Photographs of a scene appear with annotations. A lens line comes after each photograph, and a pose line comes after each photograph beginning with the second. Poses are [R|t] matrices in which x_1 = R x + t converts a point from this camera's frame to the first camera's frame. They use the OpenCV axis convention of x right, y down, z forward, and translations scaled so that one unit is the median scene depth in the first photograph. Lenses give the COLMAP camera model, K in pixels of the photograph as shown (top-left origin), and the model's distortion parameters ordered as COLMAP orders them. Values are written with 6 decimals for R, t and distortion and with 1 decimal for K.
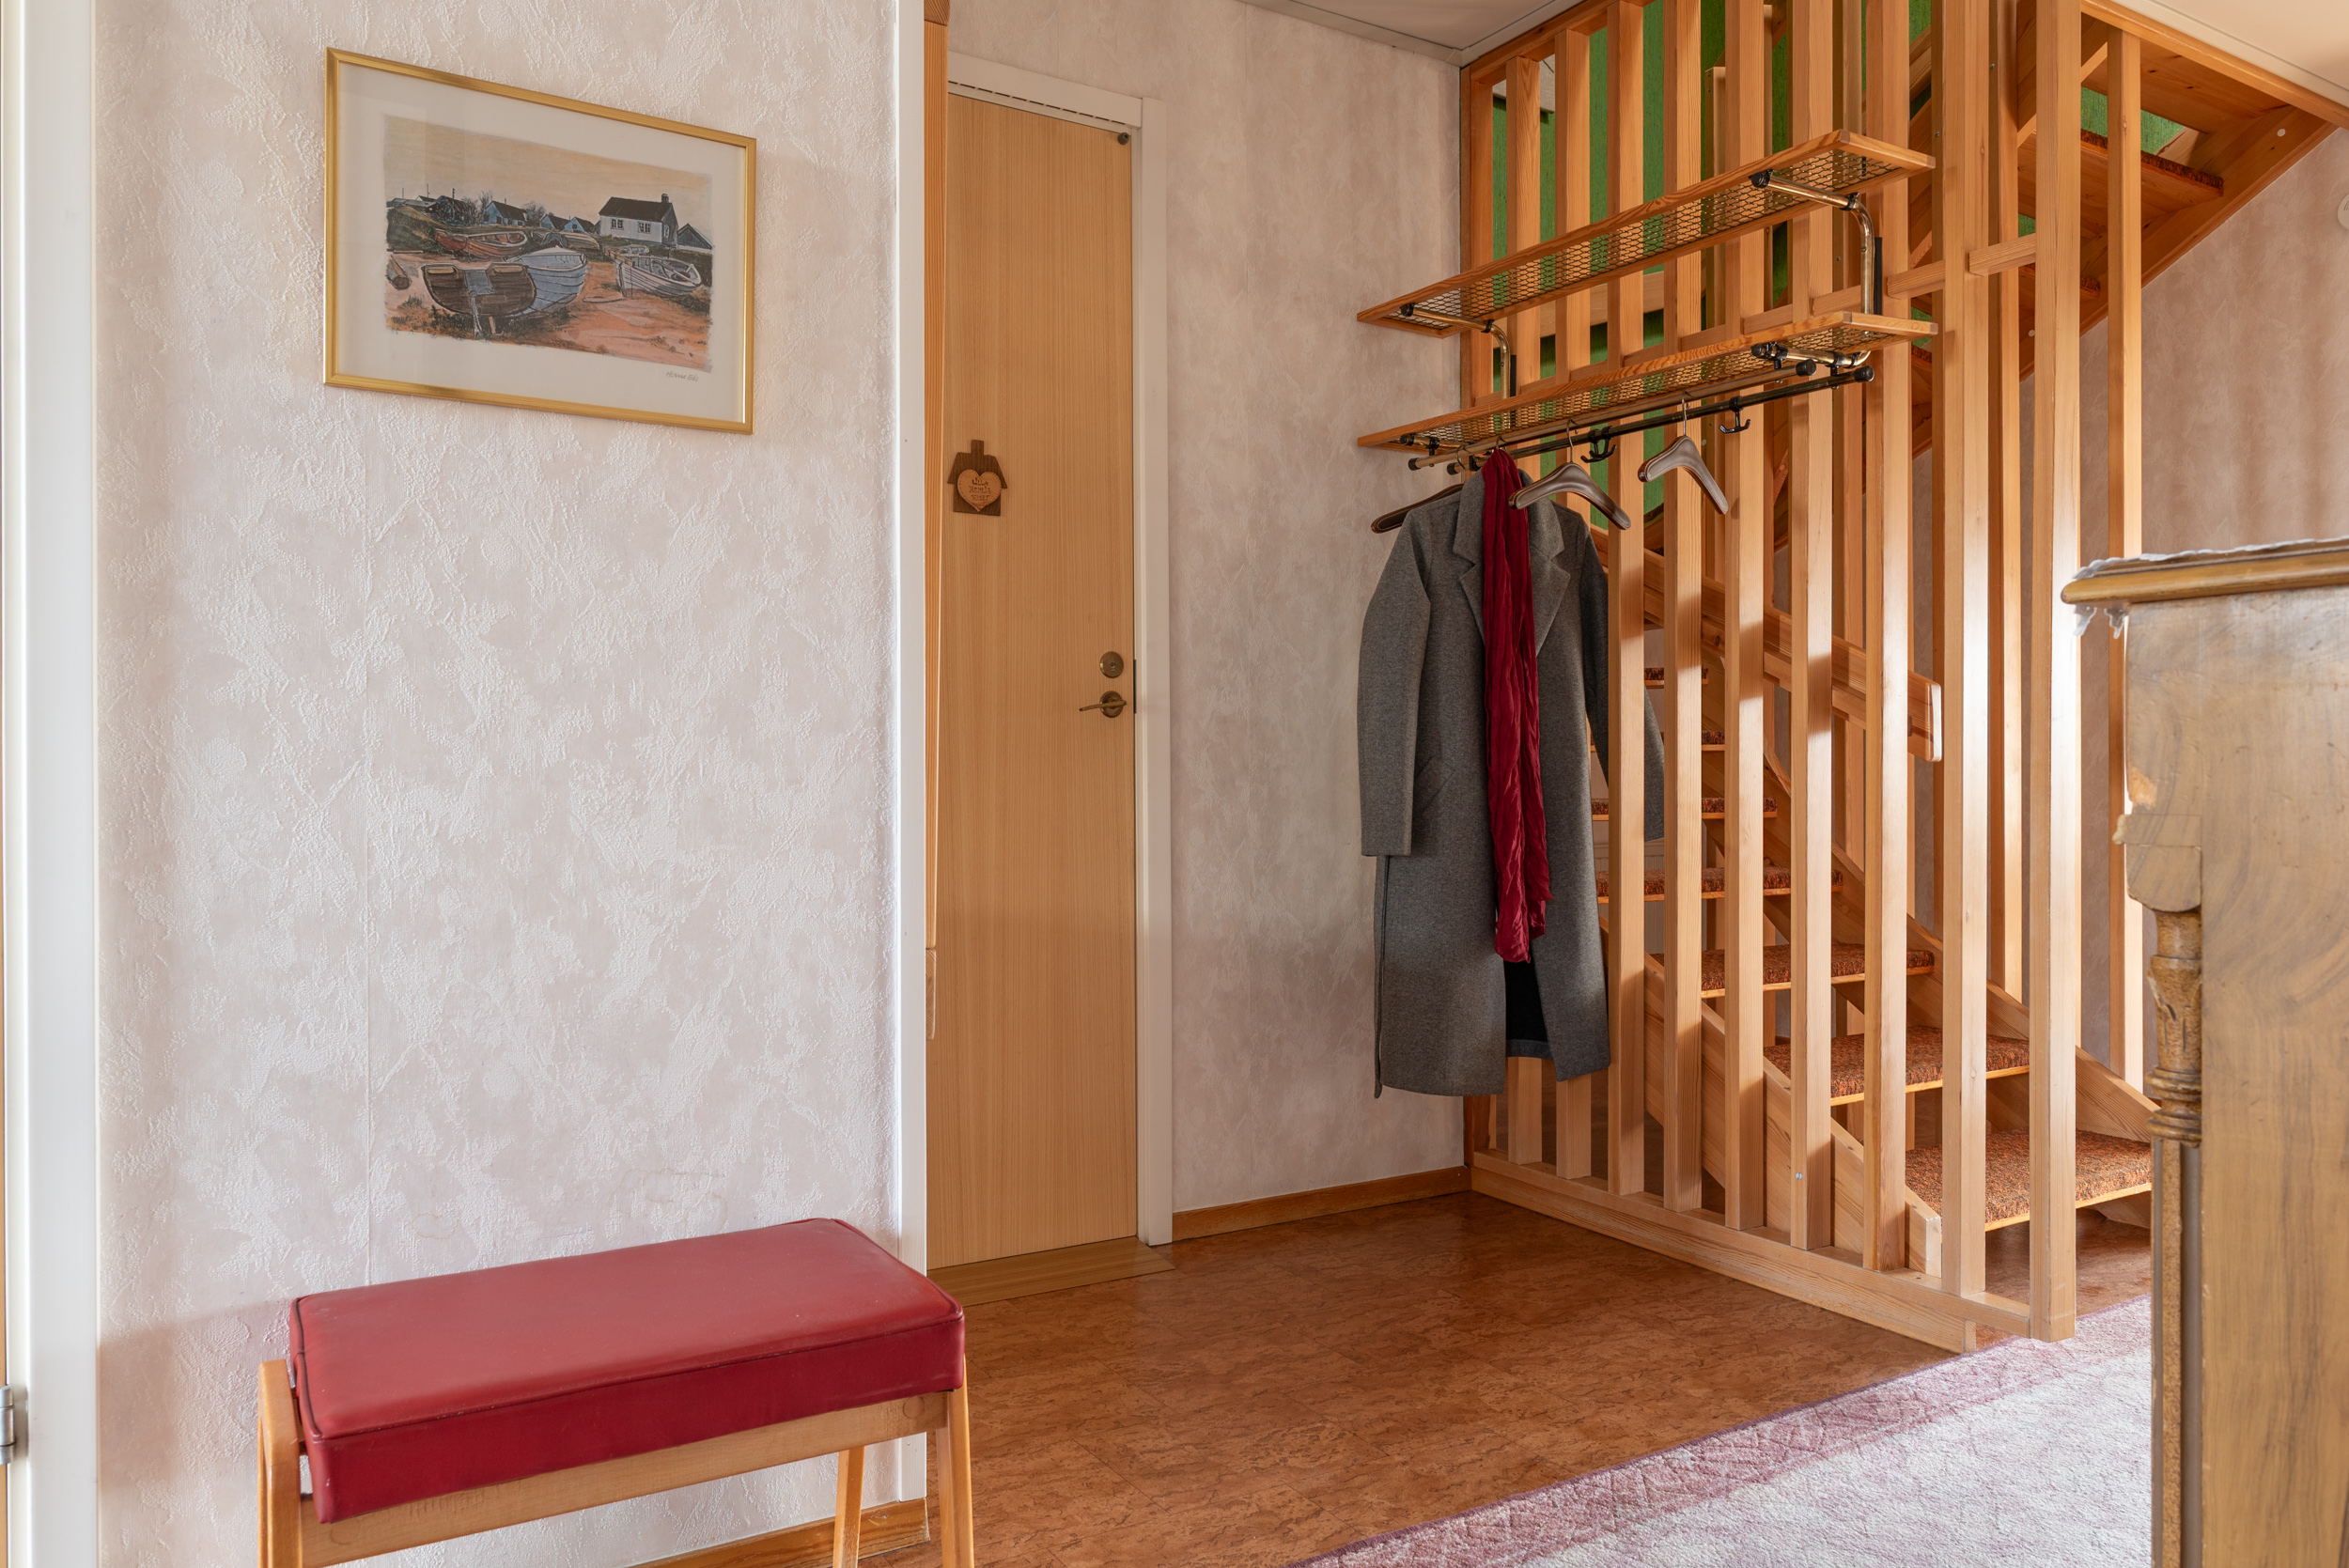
lens RADIAL K [[1608.5, 0, 1172.1], [0, 1608.5, 777.0], [0, 0, 1]] dist [0.003666, 0.001717]
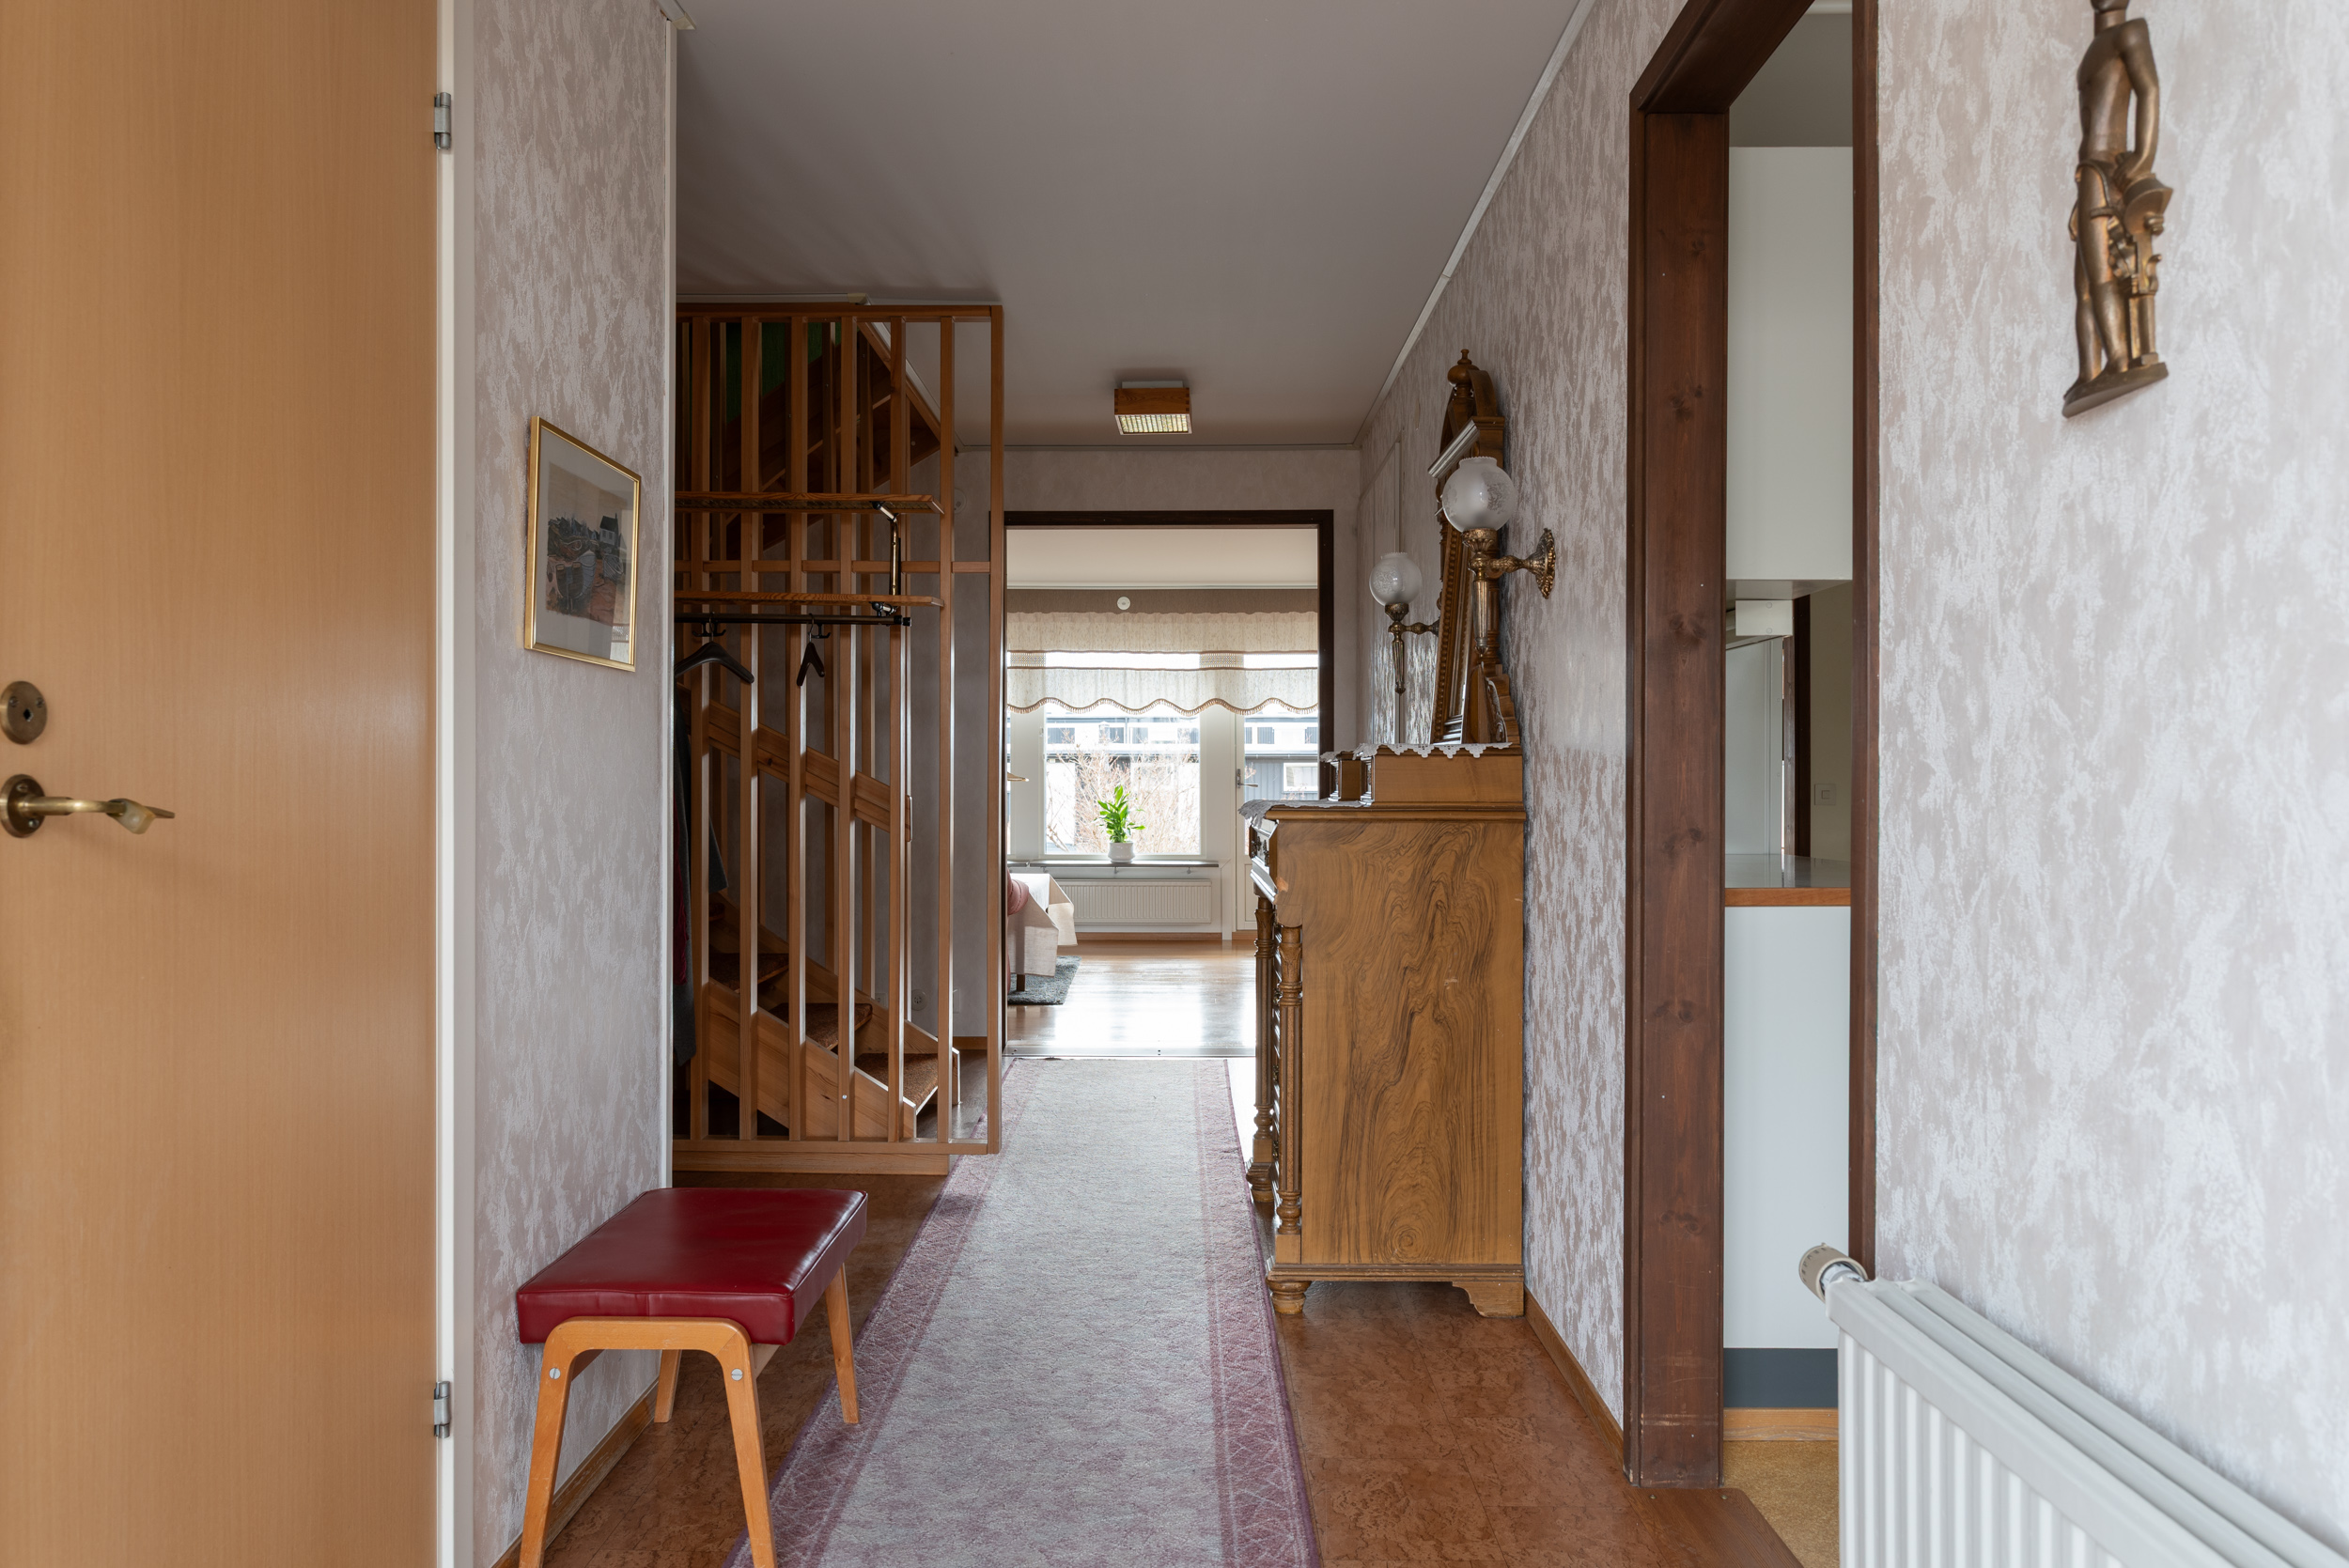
lens RADIAL K [[1608.5, 0, 1167.7], [0, 1608.5, 783.8], [0, 0, 1]] dist [0.003666, 0.001717]
pose [[0.522965, 0.003270, 0.852348, -1.158202], [-0.006294, 0.999980, 0.000025, -0.101807], [-0.852331, -0.005378, 0.522976, -0.187059]]
